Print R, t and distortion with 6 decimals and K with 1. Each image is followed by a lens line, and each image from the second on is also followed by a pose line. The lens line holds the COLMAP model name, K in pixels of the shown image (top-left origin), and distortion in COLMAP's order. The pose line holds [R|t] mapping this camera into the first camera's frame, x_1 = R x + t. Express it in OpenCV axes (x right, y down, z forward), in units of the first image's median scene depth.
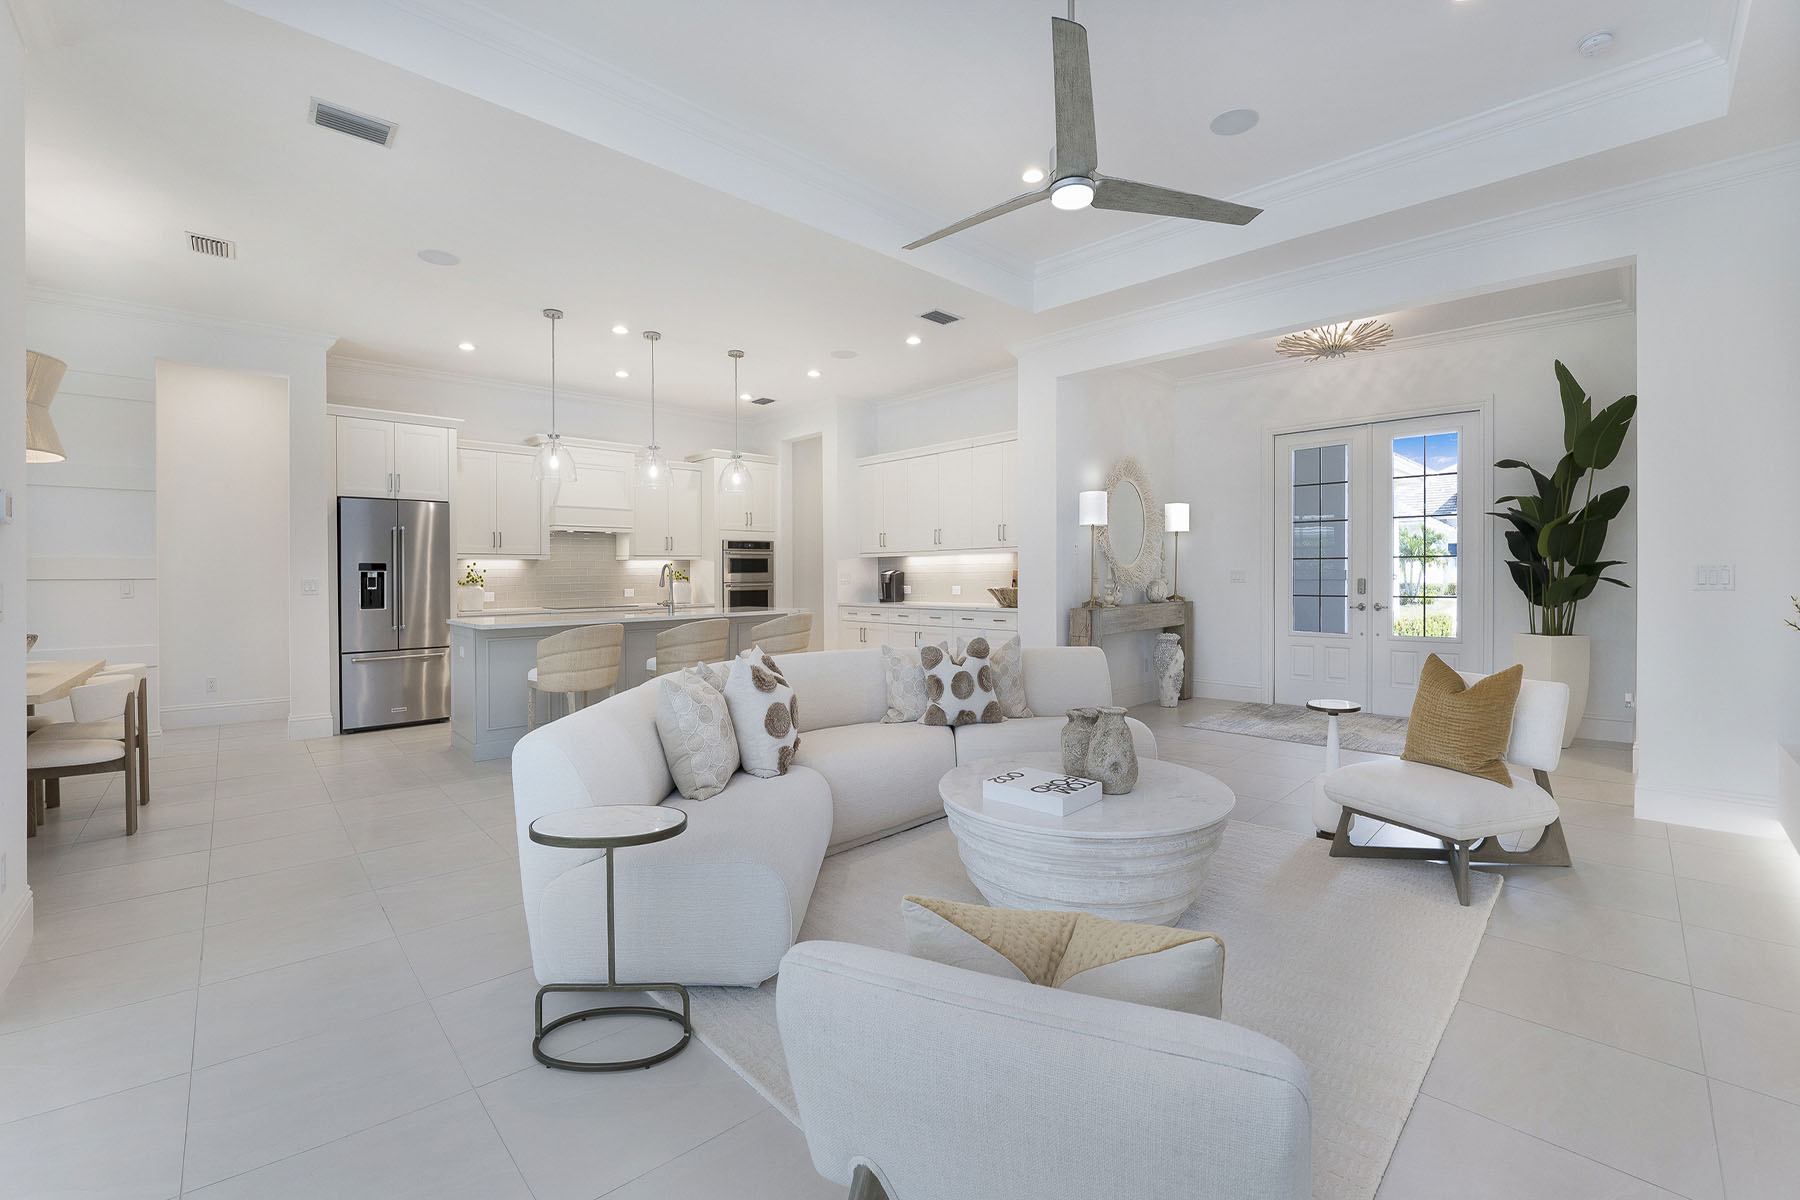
lens RADIAL K [[734.7, 0, 912.8], [0, 734.7, 581.4], [0, 0, 1]] dist [-0.019593, 0.001410]
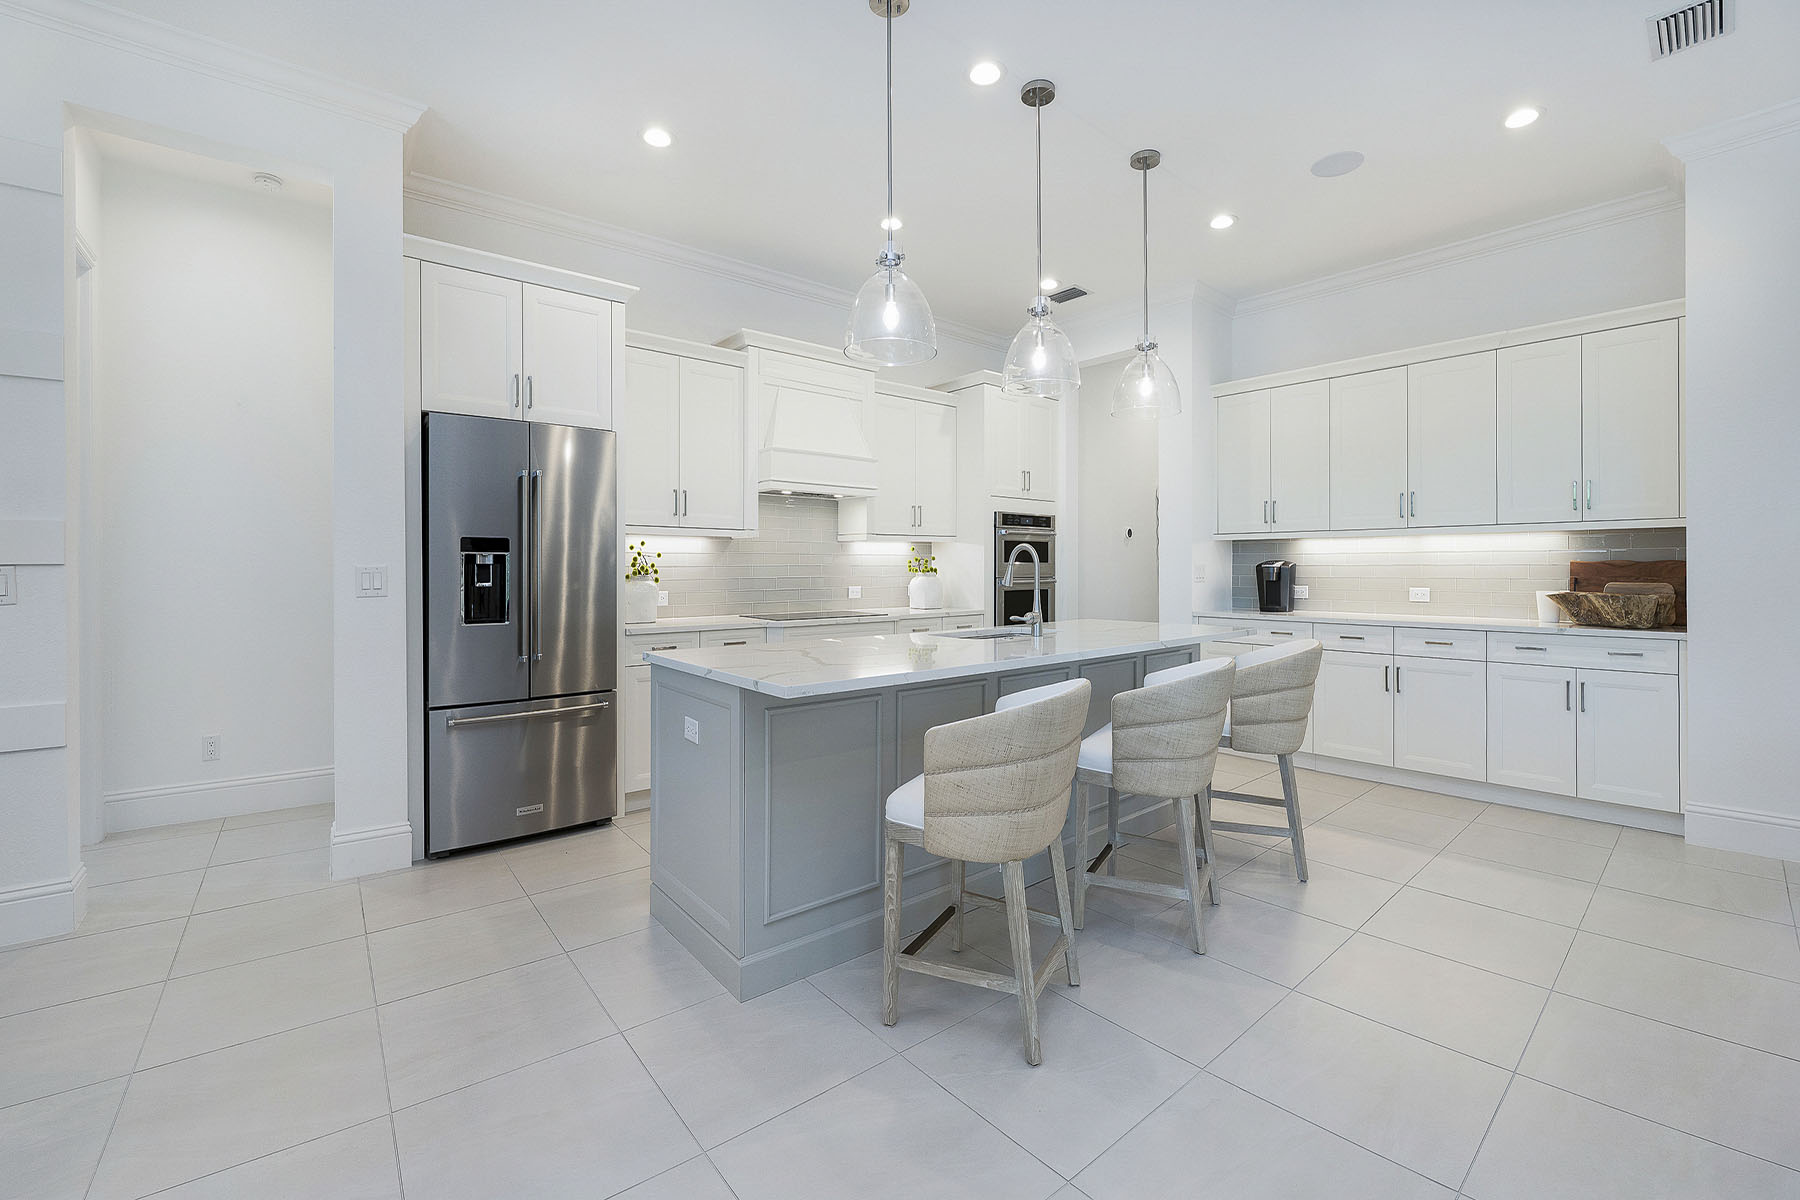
lens RADIAL K [[734.7, 0, 931.9], [0, 734.7, 574.8], [0, 0, 1]] dist [-0.019593, 0.001410]
pose [[0.999120, 0.010469, -0.040605, -0.328218], [-0.010349, 0.999941, 0.003167, -0.002248], [0.040636, -0.002744, 0.999170, 0.399049]]
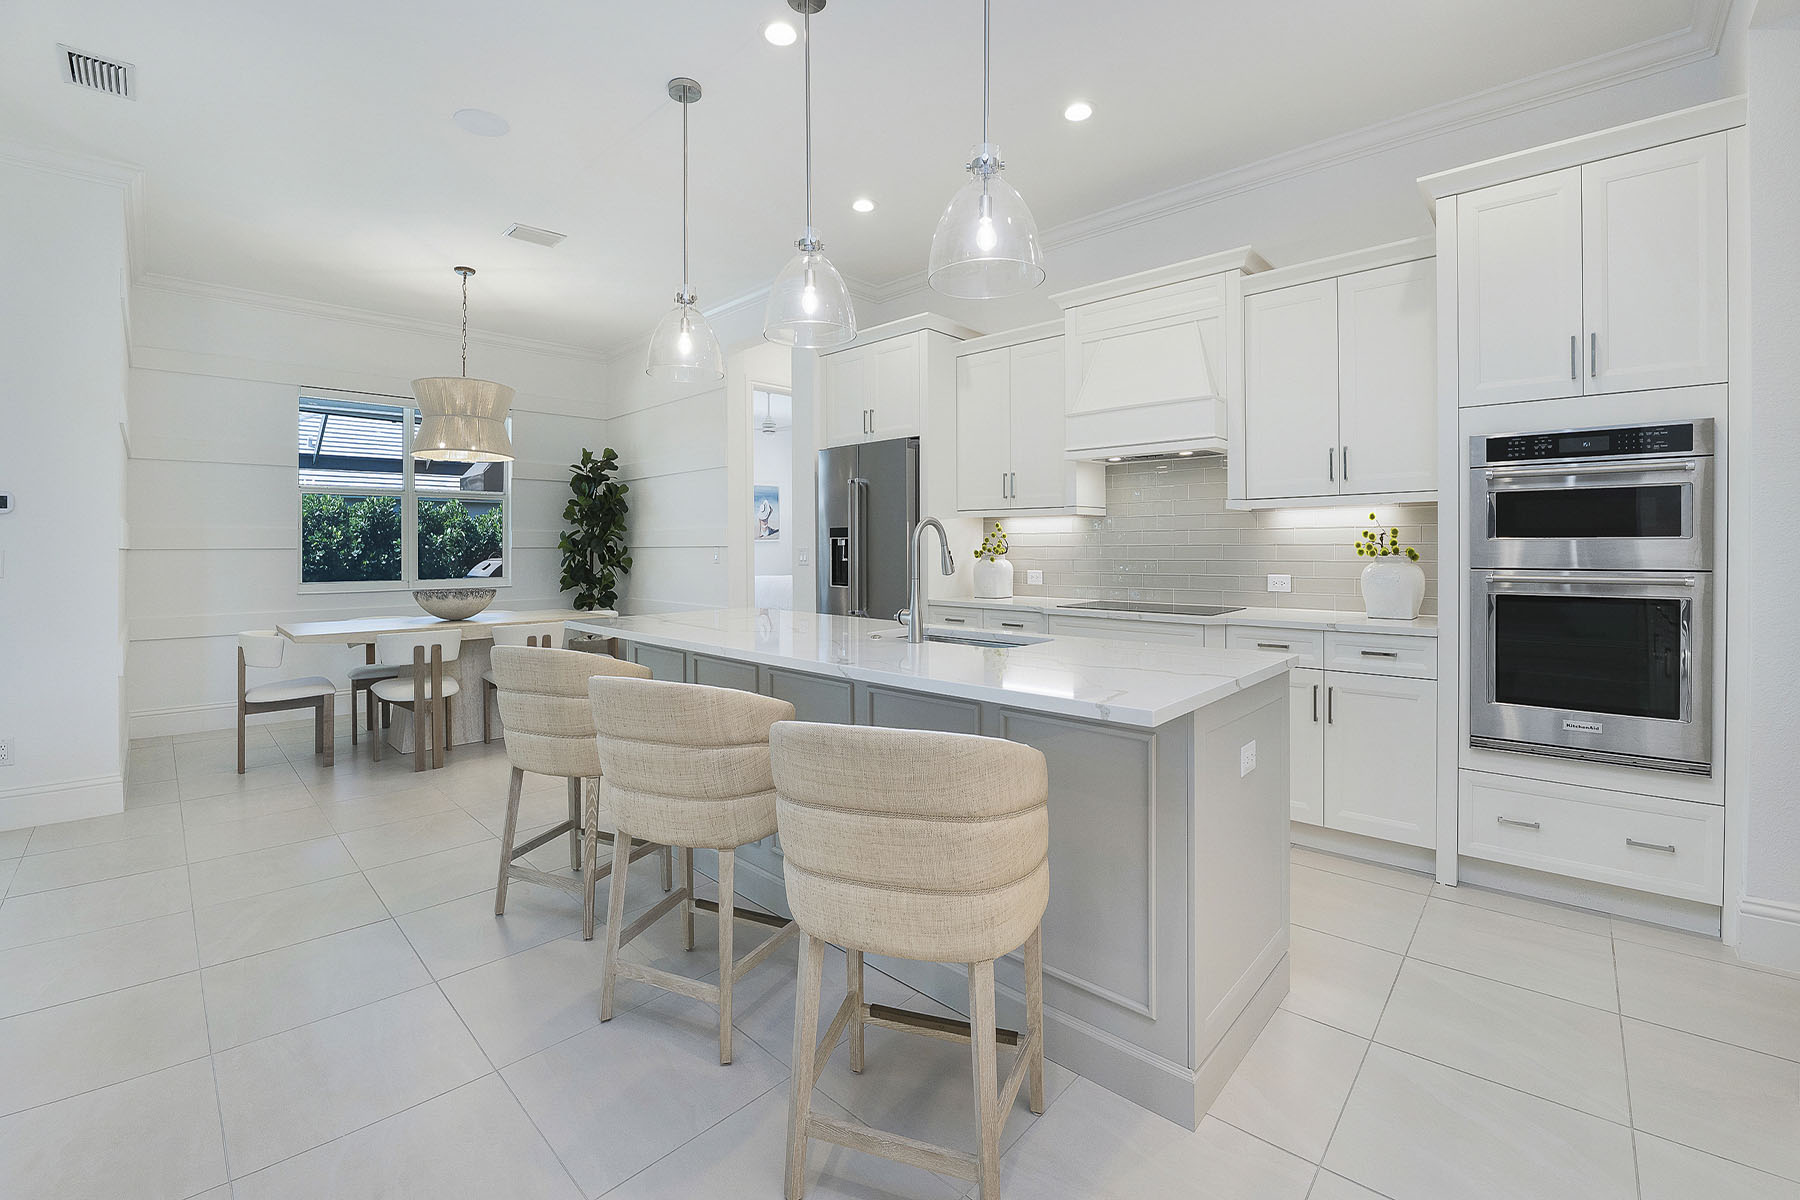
lens RADIAL K [[768.1, 0, 869.0], [0, 768.1, 550.7], [0, 0, 1]] dist [-0.016171, -0.003343]
pose [[0.049023, 0.018880, -0.998619, 0.073756], [-0.003480, 0.999818, 0.018732, -0.013179], [0.998792, 0.002557, 0.049080, 0.819045]]
